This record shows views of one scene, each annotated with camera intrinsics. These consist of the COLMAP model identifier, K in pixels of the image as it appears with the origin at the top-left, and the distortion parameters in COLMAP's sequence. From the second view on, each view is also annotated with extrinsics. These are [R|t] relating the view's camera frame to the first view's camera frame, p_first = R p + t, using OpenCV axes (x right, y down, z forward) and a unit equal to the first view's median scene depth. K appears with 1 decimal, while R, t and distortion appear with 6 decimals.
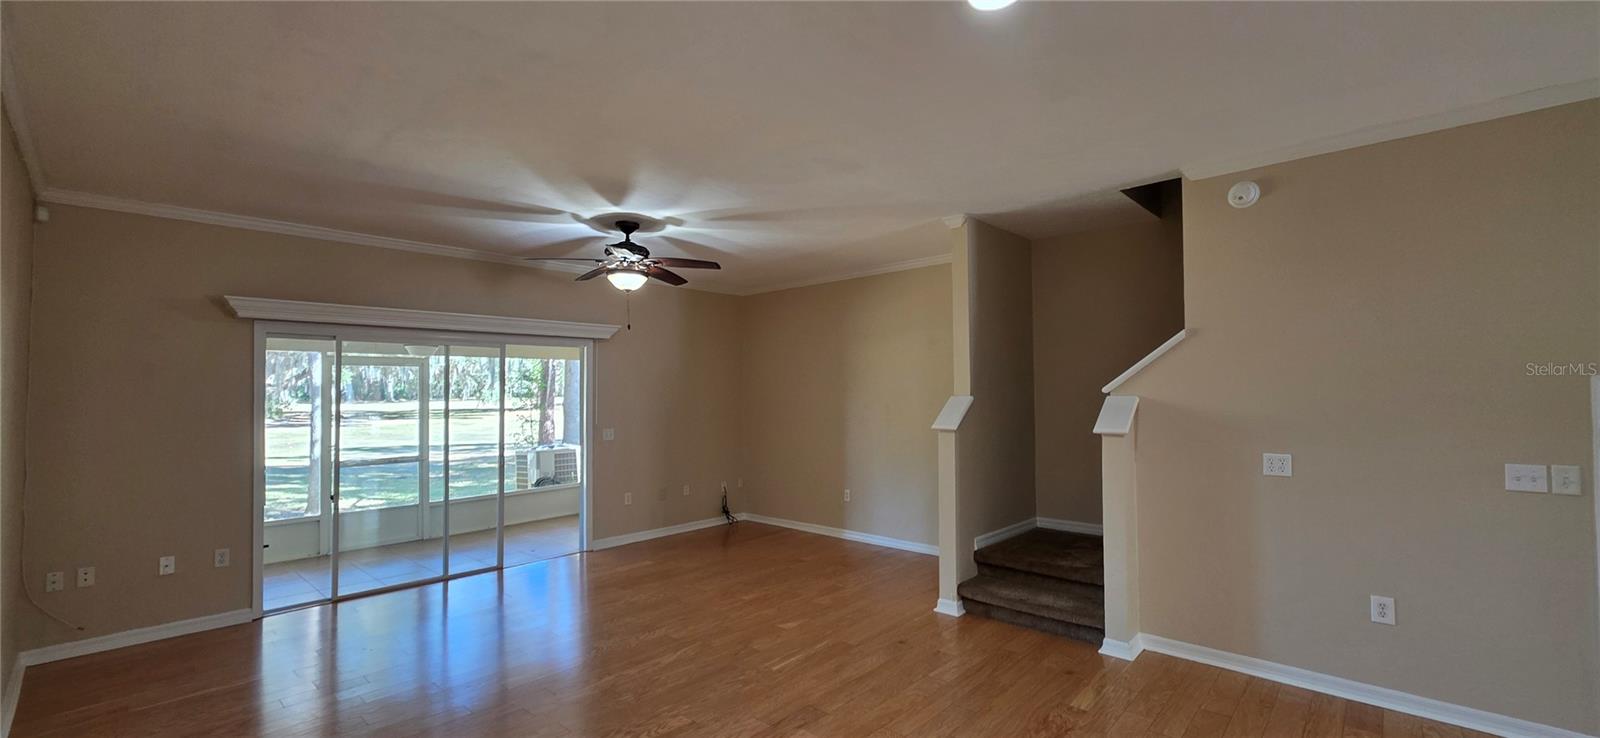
lens RADIAL K [[644.6, 0, 812.4], [0, 644.6, 369.6], [0, 0, 1]] dist [0.002454, 0.001152]
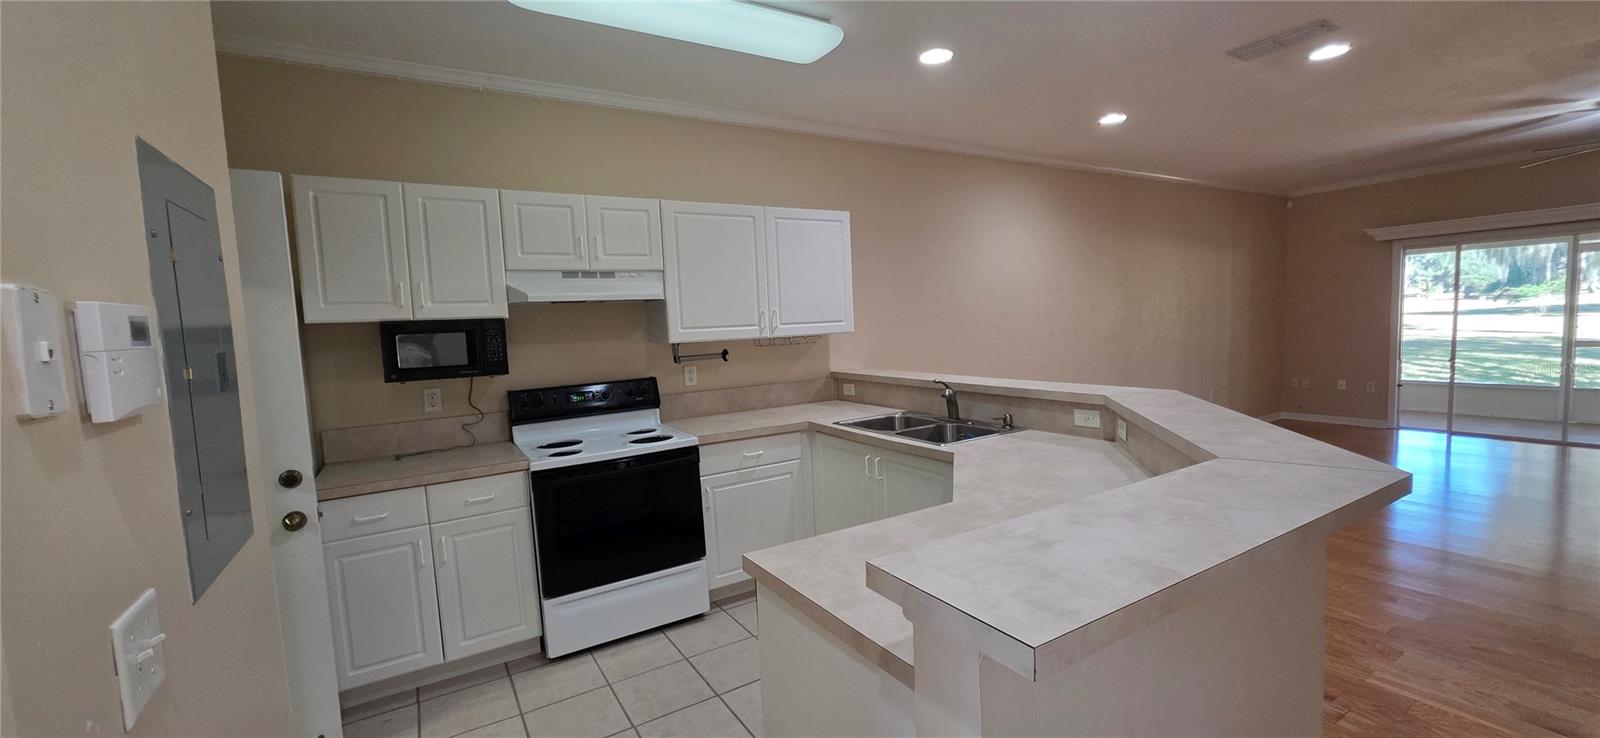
lens RADIAL K [[644.6, 0, 803.5], [0, 644.6, 373.8], [0, 0, 1]] dist [0.002454, 0.001152]
pose [[-0.267061, 0.104992, -0.957943, 1.008731], [0.077050, 0.993191, 0.087374, -0.003101], [0.960594, -0.050475, -0.273333, 0.041316]]
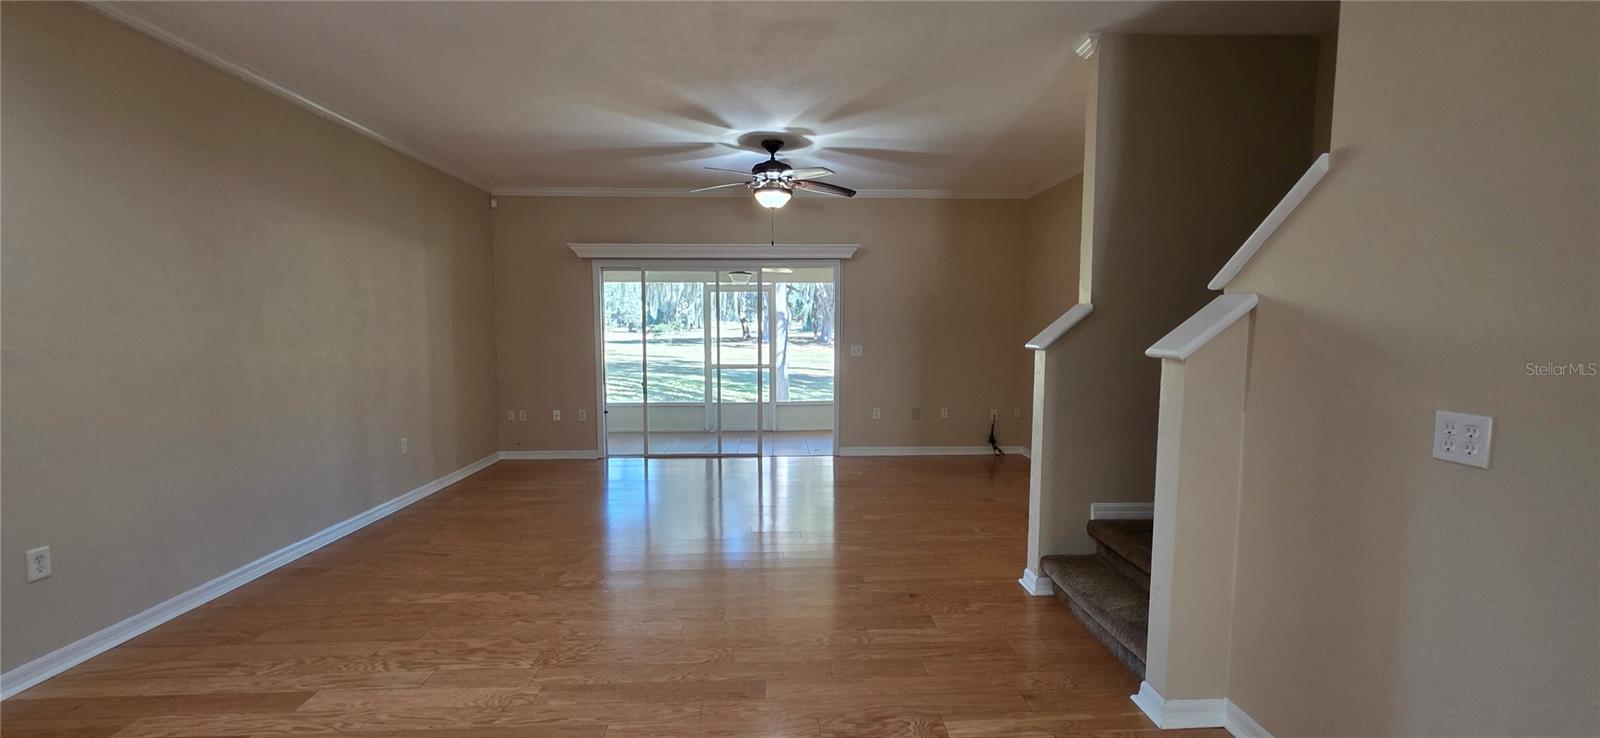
lens RADIAL K [[644.6, 0, 803.6], [0, 644.6, 373.6], [0, 0, 1]] dist [0.002454, 0.001152]
pose [[0.706681, 0.061196, -0.704880, 0.509212], [0.018446, 0.994320, 0.104818, 0.036132], [0.707291, -0.087076, 0.701539, 0.276001]]
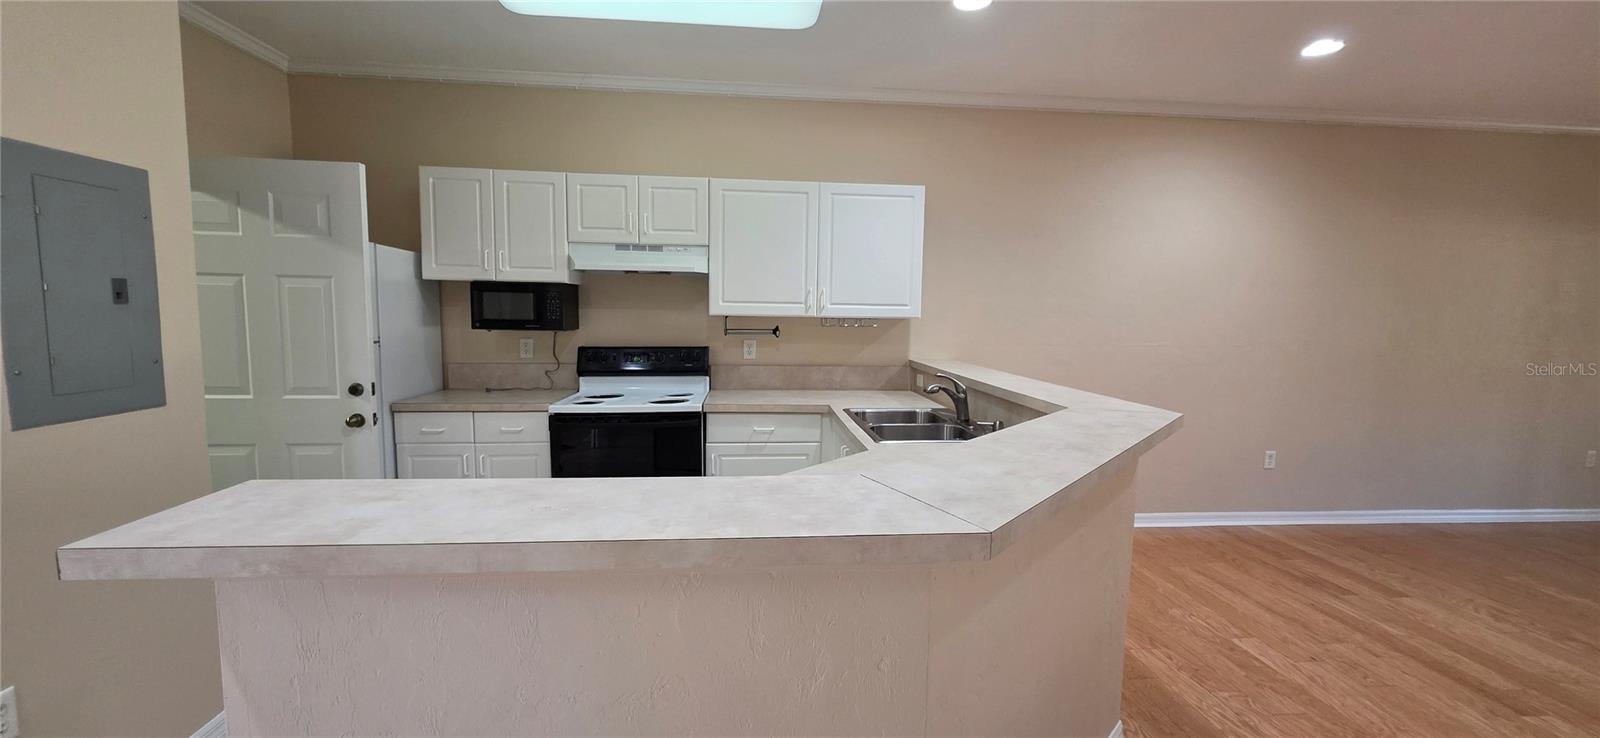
lens RADIAL K [[644.6, 0, 798.2], [0, 644.6, 371.5], [0, 0, 1]] dist [0.002454, 0.001152]
pose [[-0.671377, 0.069074, -0.737890, 0.840693], [0.015656, 0.996747, 0.079061, 0.023998], [0.740951, 0.041528, -0.670274, 0.307410]]
